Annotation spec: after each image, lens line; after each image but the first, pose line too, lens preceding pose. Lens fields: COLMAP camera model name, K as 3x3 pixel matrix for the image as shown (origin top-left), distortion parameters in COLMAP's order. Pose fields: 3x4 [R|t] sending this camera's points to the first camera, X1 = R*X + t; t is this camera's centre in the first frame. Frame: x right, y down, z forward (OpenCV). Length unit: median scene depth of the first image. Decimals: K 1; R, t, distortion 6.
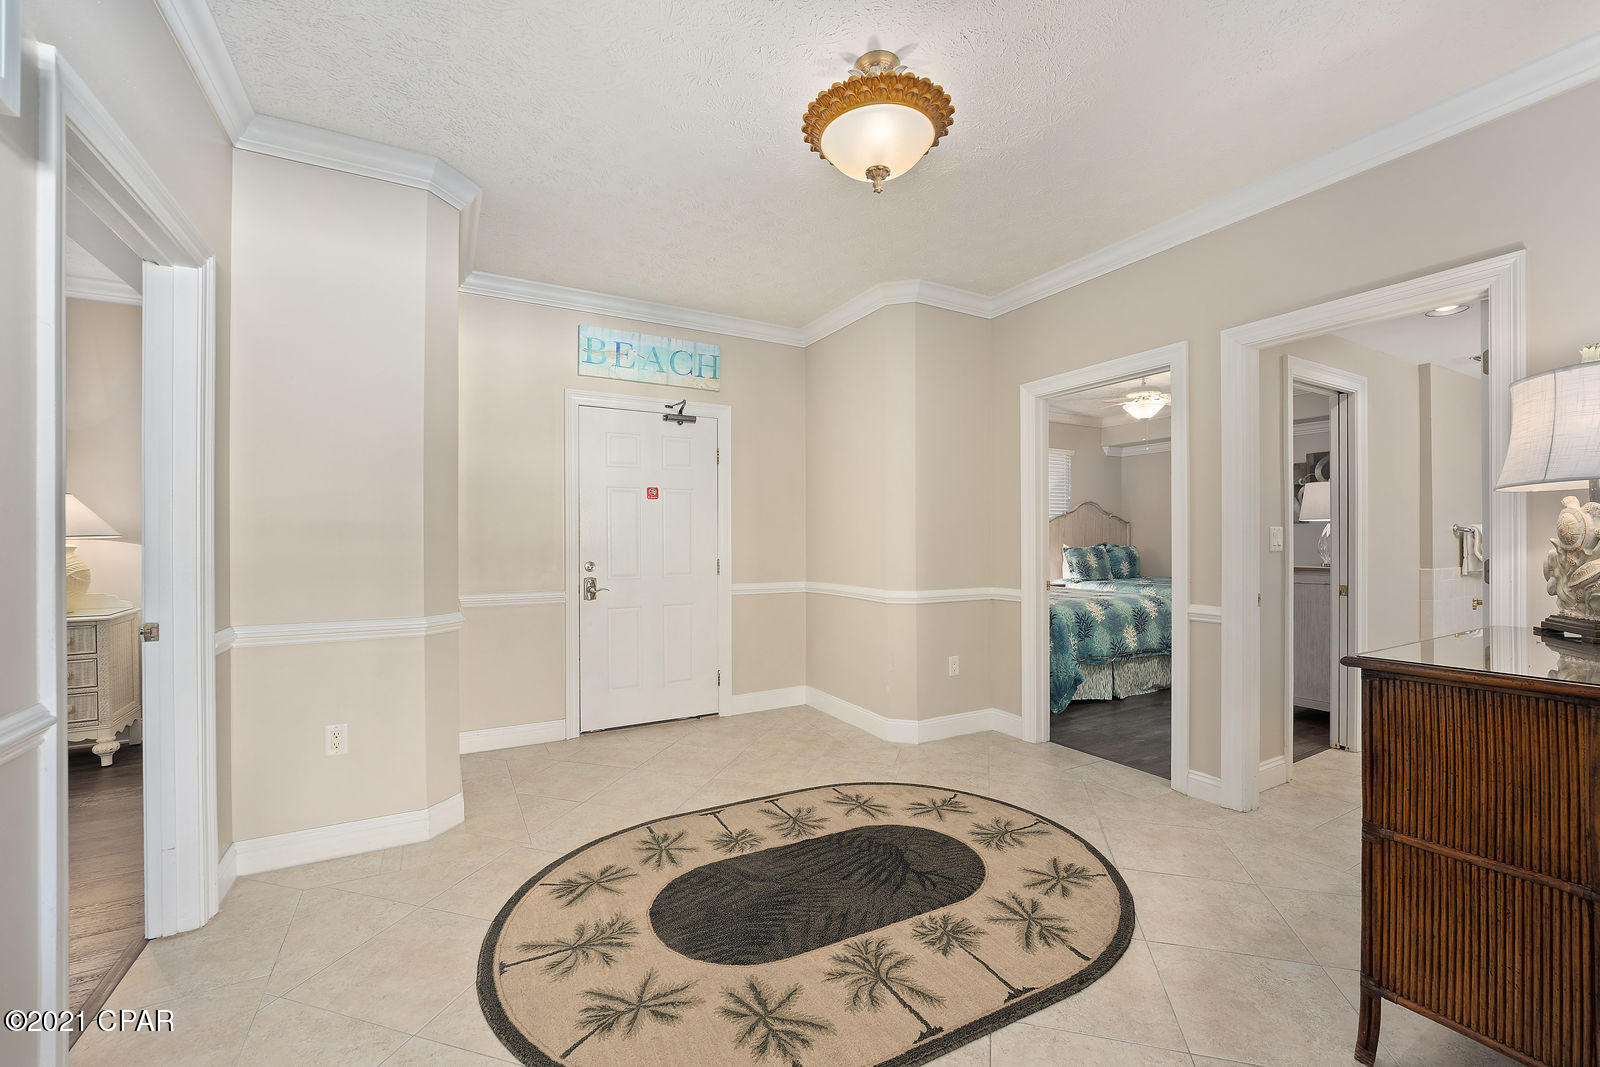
lens RADIAL K [[651.3, 0, 804.9], [0, 651.3, 539.1], [0, 0, 1]] dist [-0.019391, 0.000488]
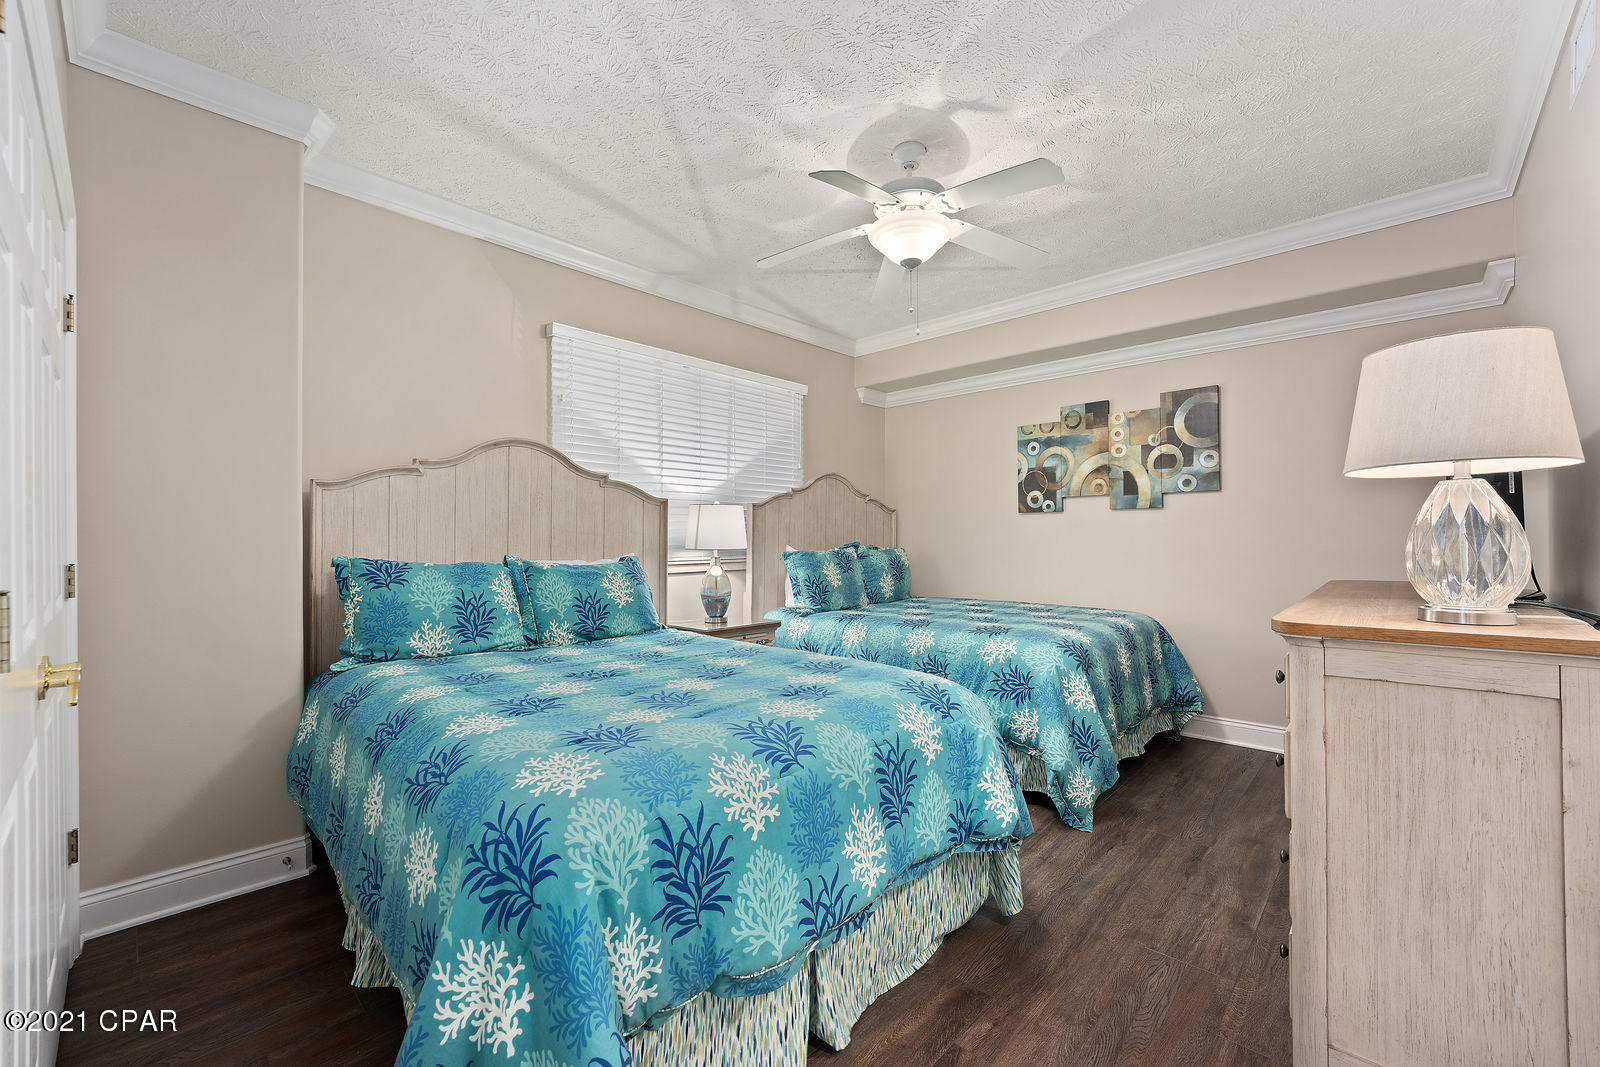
lens RADIAL K [[651.3, 0, 804.9], [0, 651.3, 539.1], [0, 0, 1]] dist [-0.019391, 0.000488]
pose [[0.953852, -0.004647, 0.300241, 0.249183], [0.003861, 0.999987, 0.003213, 0.000135], [-0.300252, -0.001905, 0.953858, 0.464445]]
